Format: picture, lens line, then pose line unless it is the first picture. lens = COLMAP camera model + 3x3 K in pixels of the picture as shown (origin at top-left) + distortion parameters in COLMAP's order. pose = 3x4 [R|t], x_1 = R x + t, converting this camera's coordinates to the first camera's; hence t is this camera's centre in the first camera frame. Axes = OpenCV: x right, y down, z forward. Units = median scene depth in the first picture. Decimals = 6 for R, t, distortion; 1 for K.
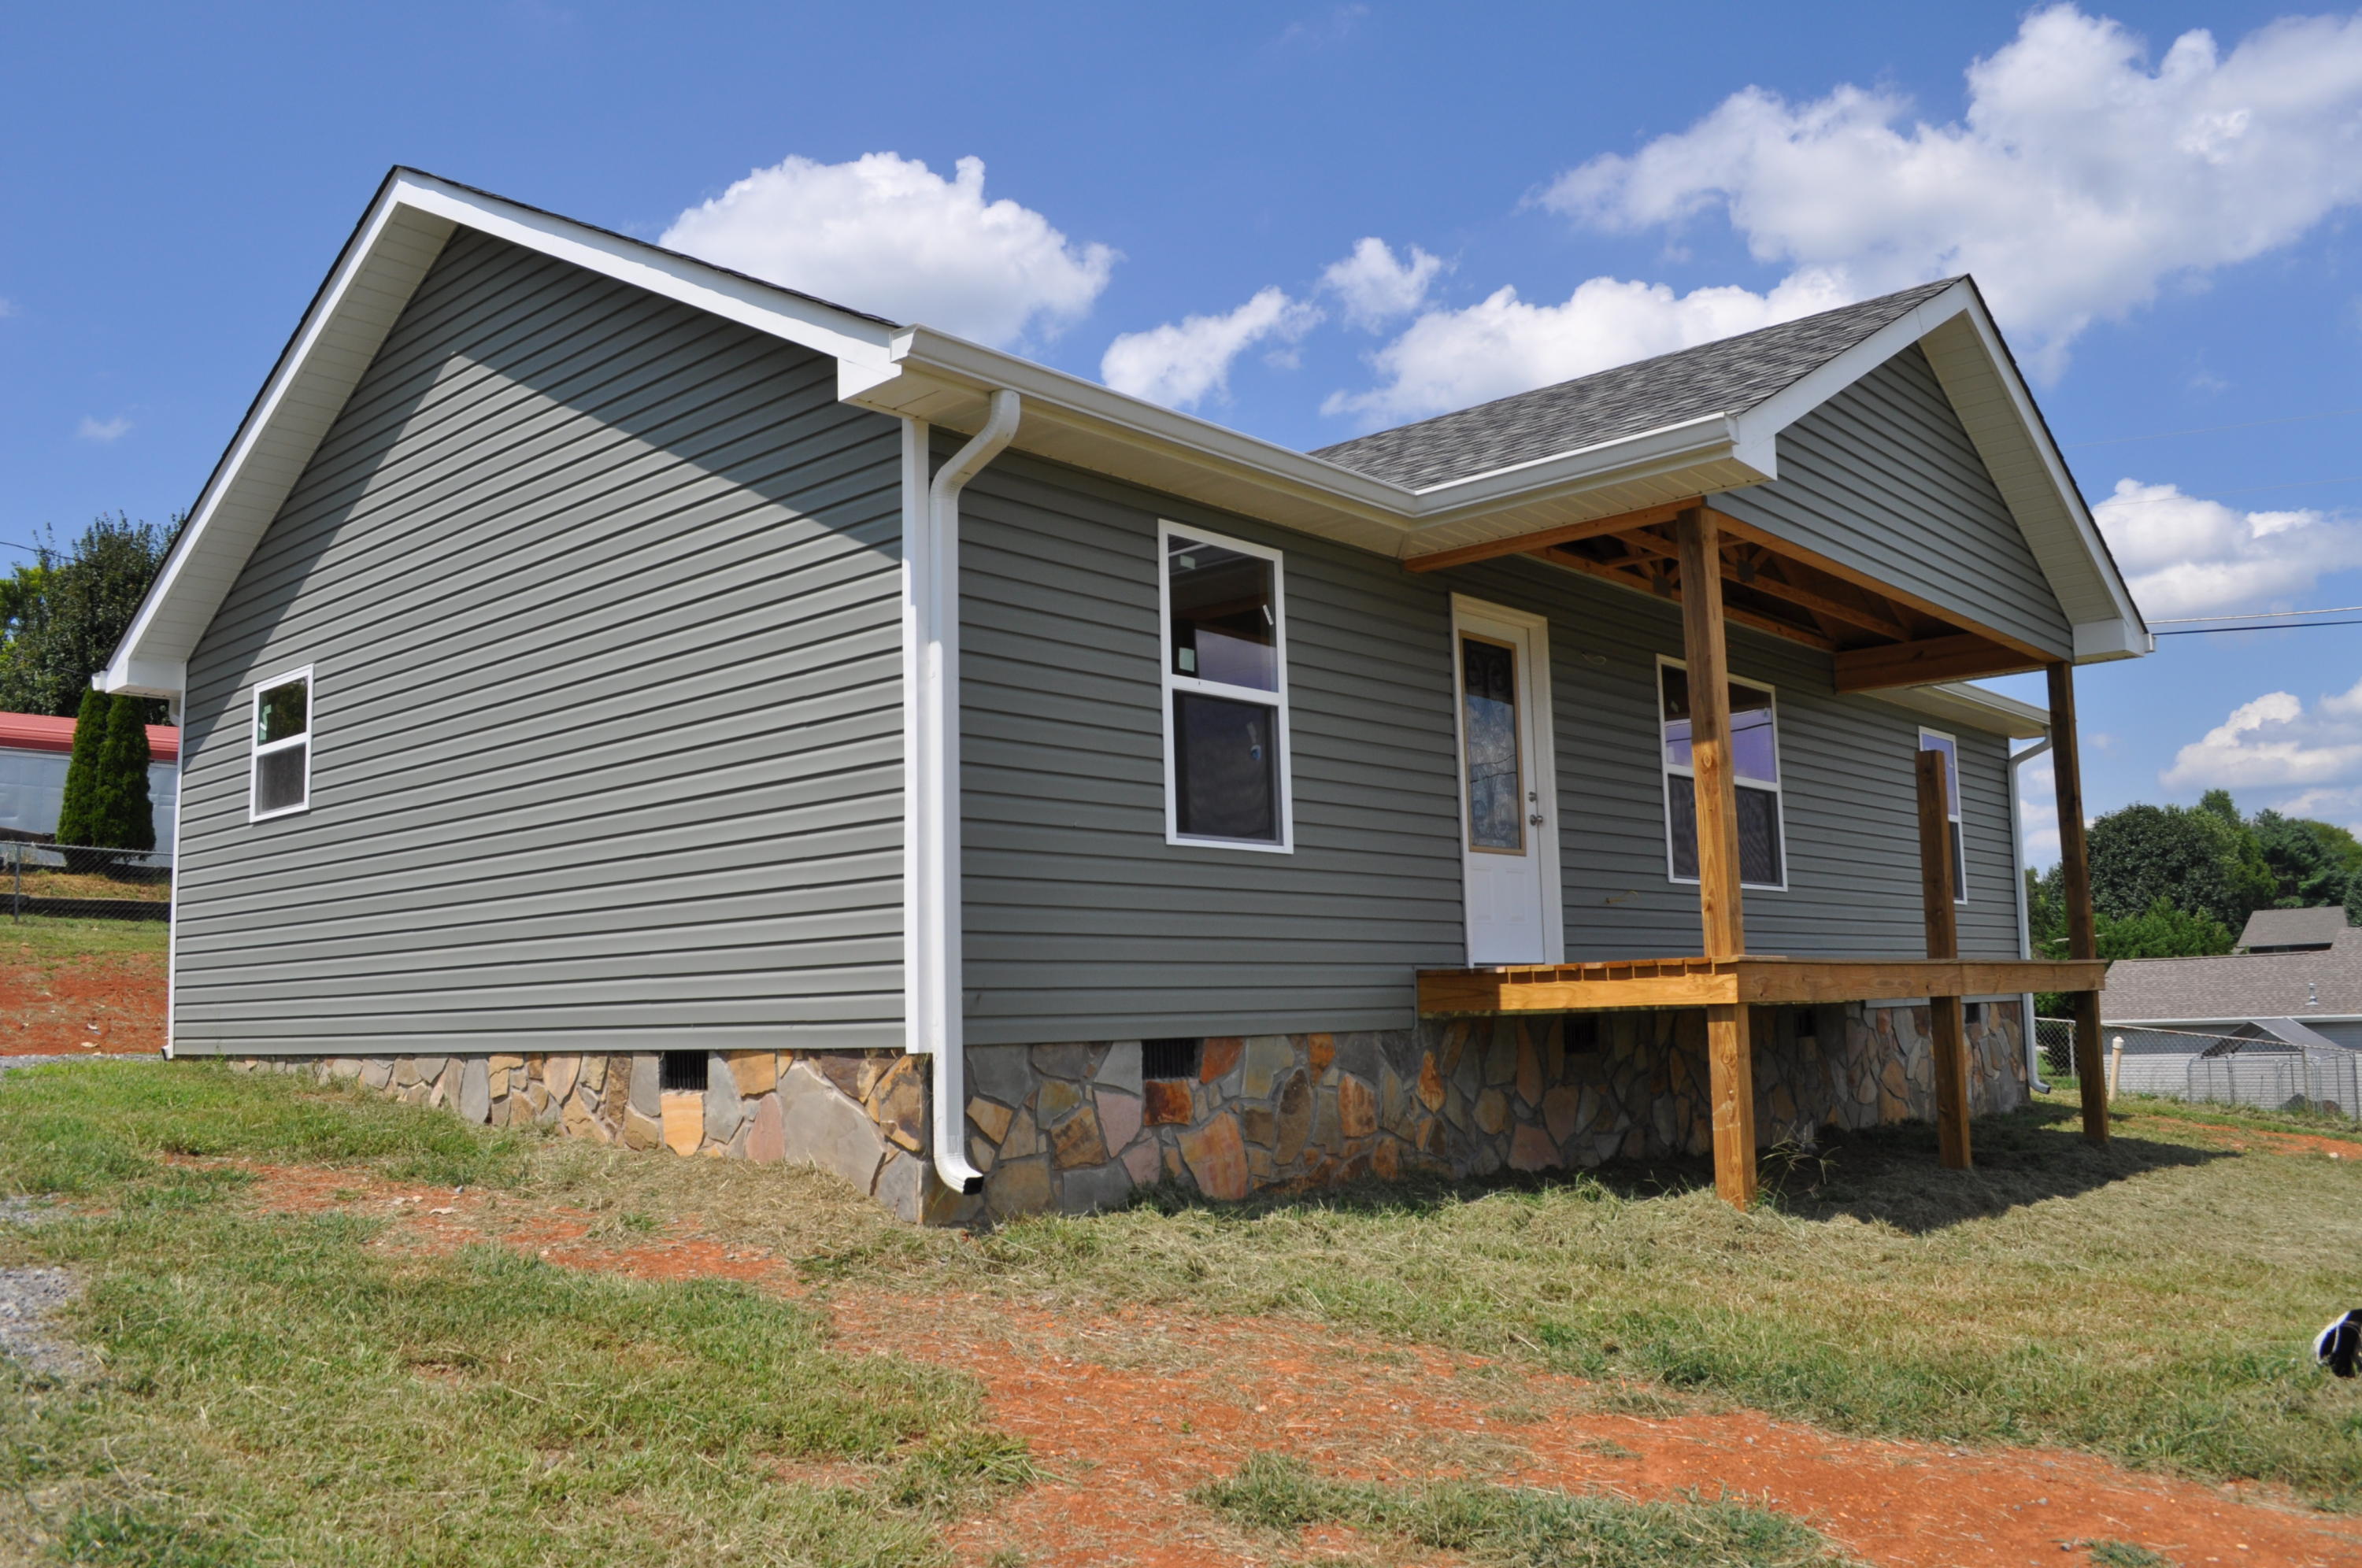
lens RADIAL K [[1859.3, 0, 1191.4], [0, 1859.3, 789.1], [0, 0, 1]] dist [-0.082920, 0.007260]
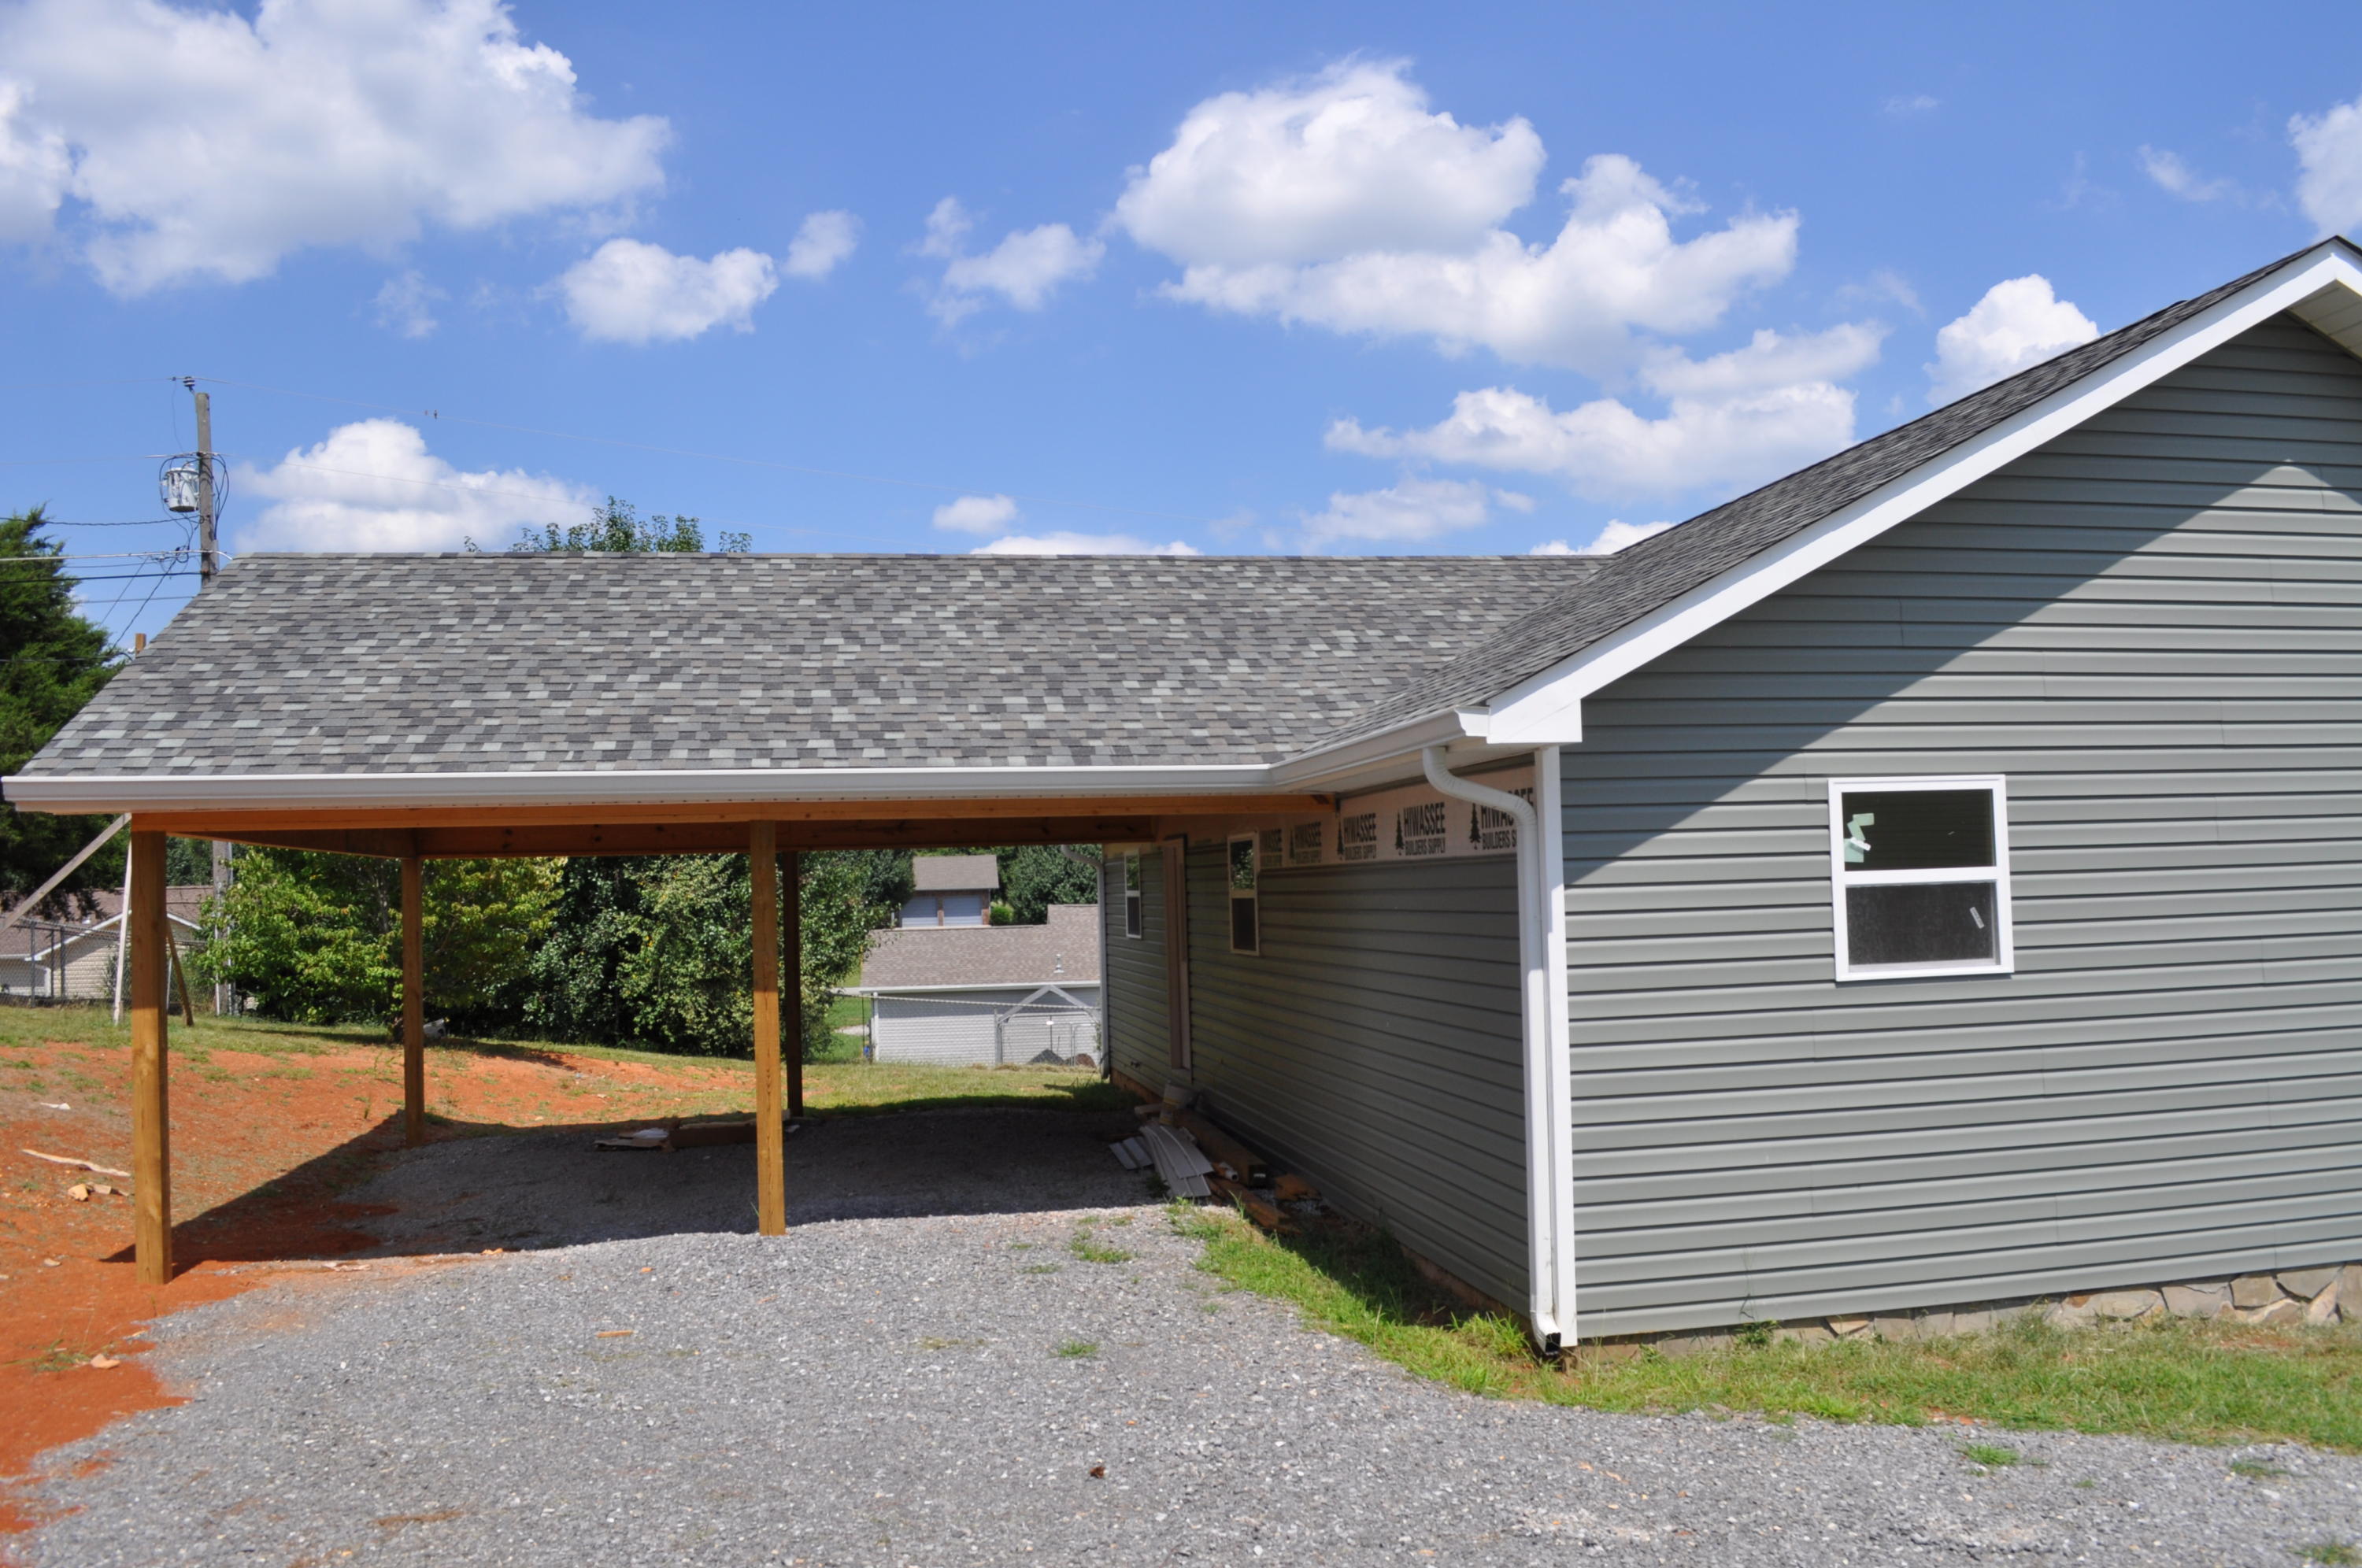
lens RADIAL K [[1859.3, 0, 1191.4], [0, 1859.3, 789.1], [0, 0, 1]] dist [-0.082920, 0.007260]
pose [[0.606511, 0.051353, 0.793415, -1.614609], [-0.084180, 0.996451, -0.000144, -0.044162], [-0.790606, -0.066702, 0.608681, 1.023393]]
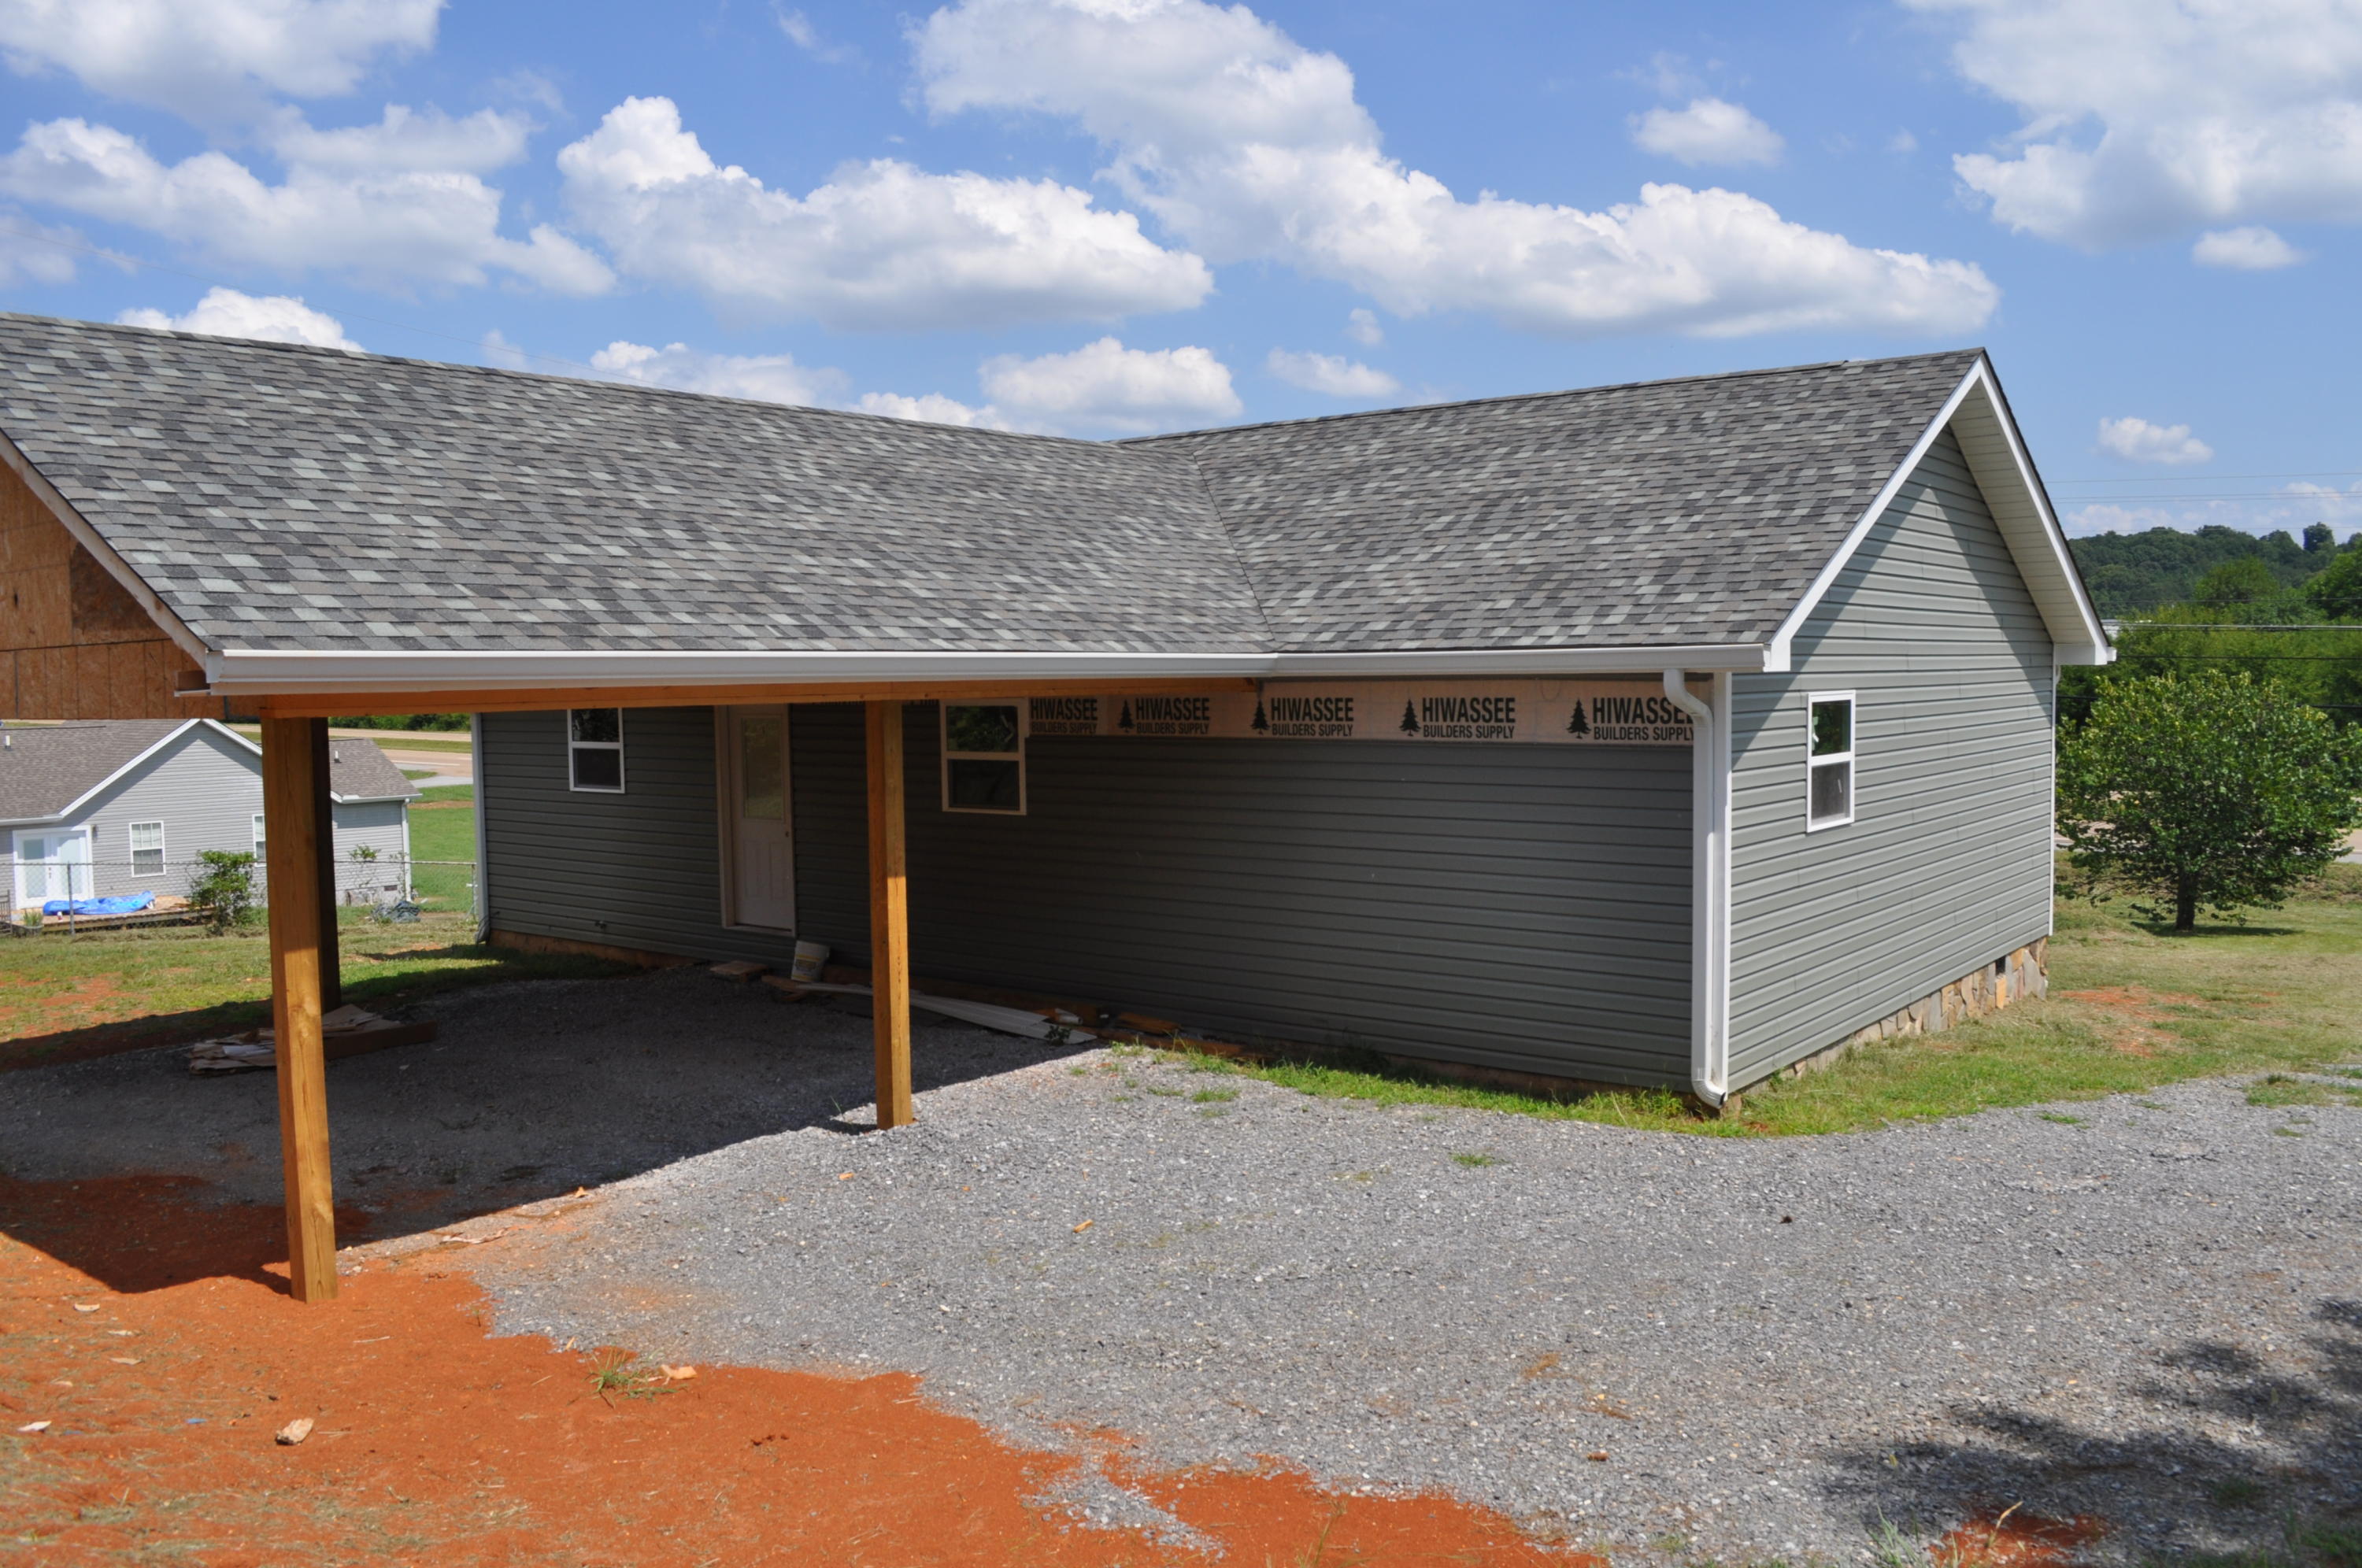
lens RADIAL K [[1868.2, 0, 1204.2], [0, 1868.2, 793.5], [0, 0, 1]] dist [-0.082757, 0.010796]
pose [[-0.065586, -0.038839, 0.997091, -1.998406], [-0.105868, 0.993873, 0.031750, 0.000045], [-0.992215, -0.103477, -0.069296, 1.854990]]
